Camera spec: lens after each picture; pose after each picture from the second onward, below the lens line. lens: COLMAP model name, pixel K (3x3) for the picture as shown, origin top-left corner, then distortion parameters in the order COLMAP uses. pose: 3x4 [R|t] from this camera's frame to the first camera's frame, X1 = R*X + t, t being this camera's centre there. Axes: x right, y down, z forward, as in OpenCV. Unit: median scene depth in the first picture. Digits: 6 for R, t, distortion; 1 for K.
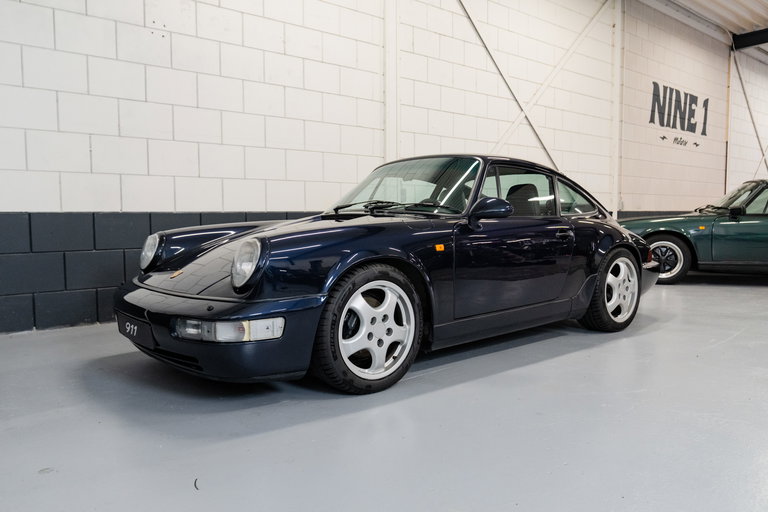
lens RADIAL K [[606.3, 0, 384.0], [0, 606.3, 256.0], [0, 0, 1]] dist [0.000387, 0.000869]
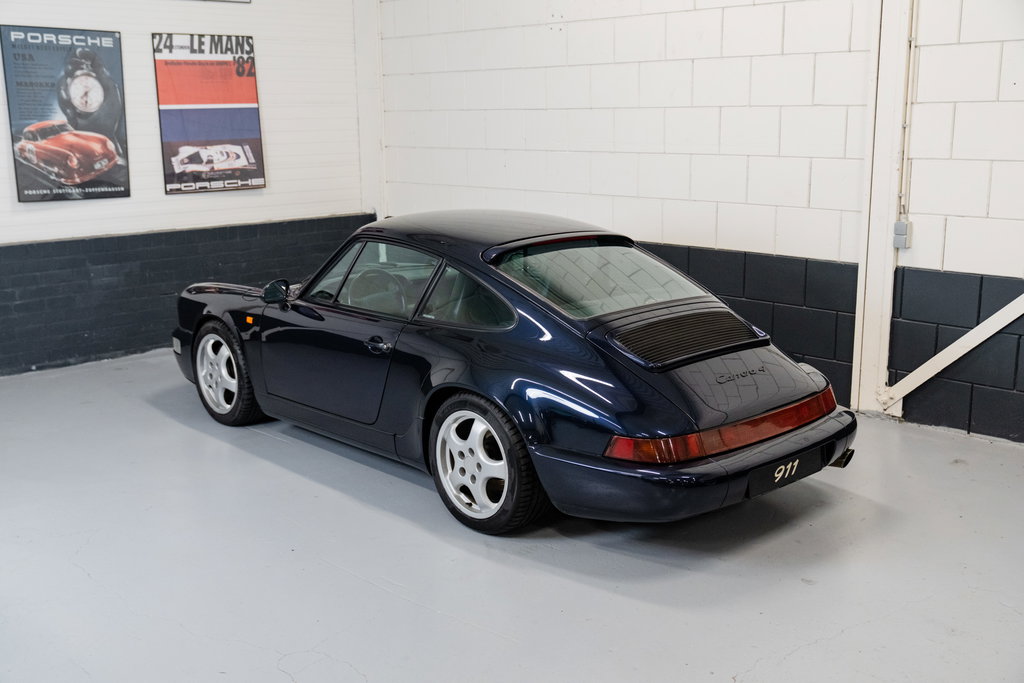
lens RADIAL K [[1079.9, 0, 496.9], [0, 1079.9, 345.5], [0, 0, 1]] dist [0.009726, 0.011108]
pose [[0.050092, 0.214307, -0.975481, 1.563547], [-0.051890, 0.975946, 0.211745, -0.313353], [0.997396, 0.040011, 0.060007, 1.067445]]
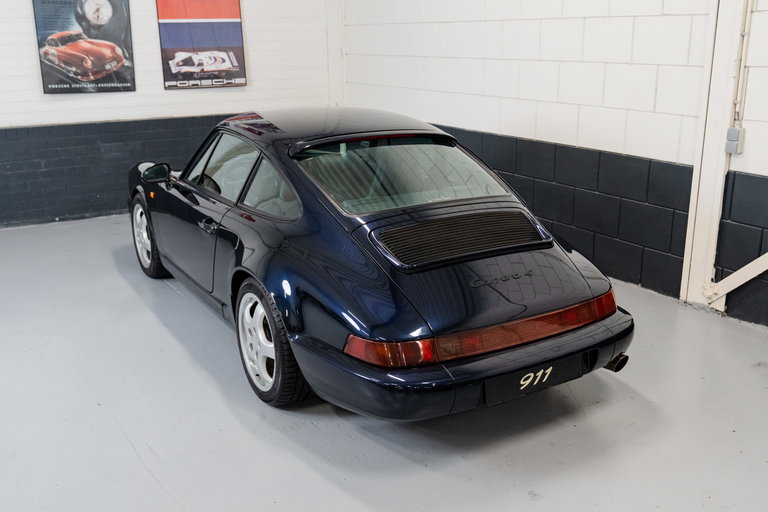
lens RADIAL K [[746.3, 0, 384.0], [0, 746.3, 256.0], [0, 0, 1]] dist [-0.005188, 0.008176]
pose [[-0.151210, 0.284485, -0.946681, 1.233327], [-0.053851, 0.953900, 0.295255, -0.306711], [0.987034, 0.095625, -0.128919, 1.373685]]
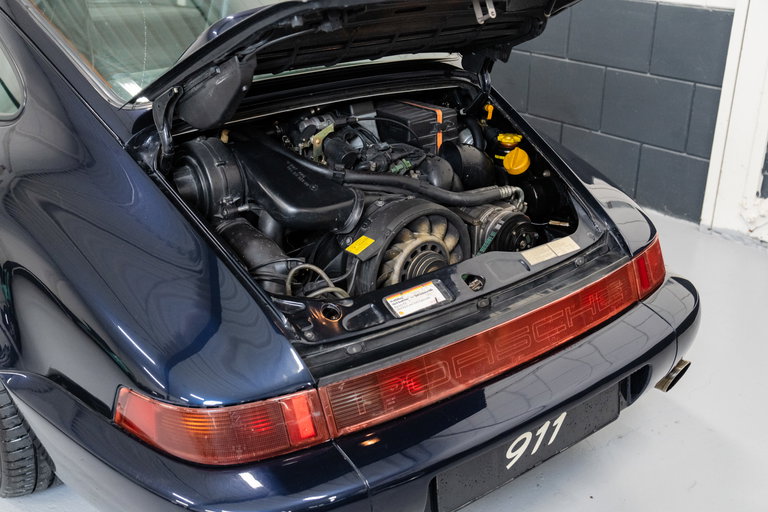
lens RADIAL K [[836.5, 0, 367.1], [0, 836.5, 258.9], [0, 0, 1]] dist [-0.006595, 0.003965]
pose [[-0.028231, 0.406204, -0.913346, 0.851692], [-0.056483, 0.911602, 0.407175, -0.209931], [0.998004, 0.063083, -0.002792, 1.353689]]
